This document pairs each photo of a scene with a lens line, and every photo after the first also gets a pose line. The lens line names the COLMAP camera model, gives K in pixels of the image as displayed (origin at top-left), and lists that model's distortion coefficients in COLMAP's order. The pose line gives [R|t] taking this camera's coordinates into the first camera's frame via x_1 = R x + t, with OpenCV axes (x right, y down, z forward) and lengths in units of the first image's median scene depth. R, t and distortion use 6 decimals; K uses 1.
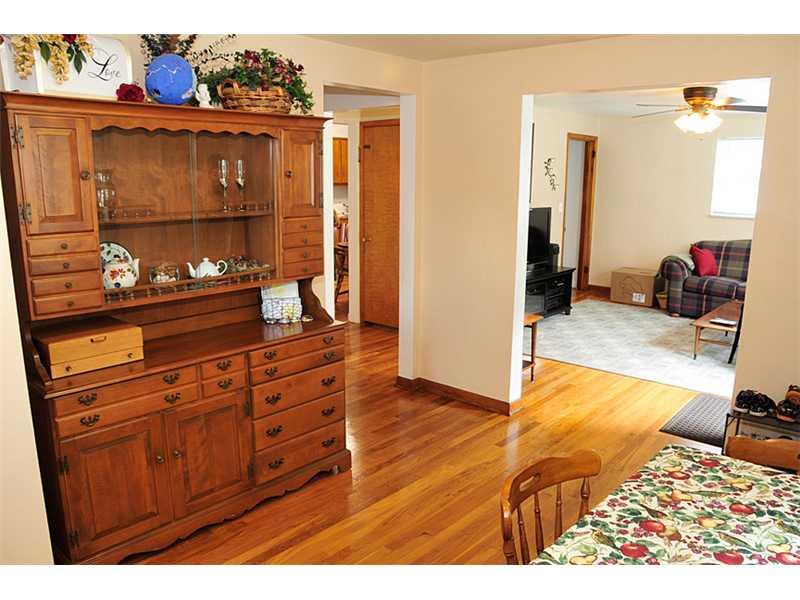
lens RADIAL K [[632.8, 0, 400.8], [0, 632.8, 302.5], [0, 0, 1]] dist [-0.127095, 0.063909]
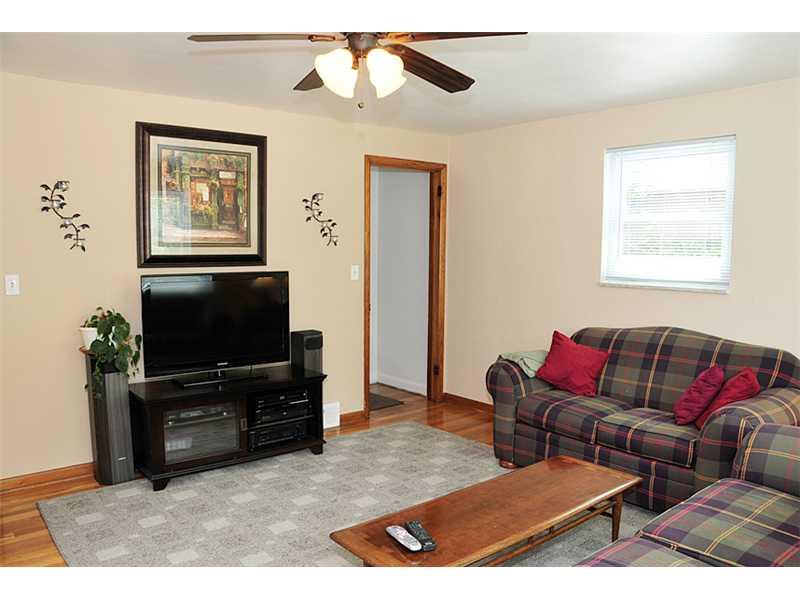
lens RADIAL K [[632.8, 0, 399.2], [0, 632.8, 300.1], [0, 0, 1]] dist [-0.127095, 0.063909]
pose [[0.986664, 0.007784, -0.162585, 0.434460], [-0.026752, 0.993028, -0.114807, -0.057552], [0.160558, 0.117625, 0.979993, 0.422652]]
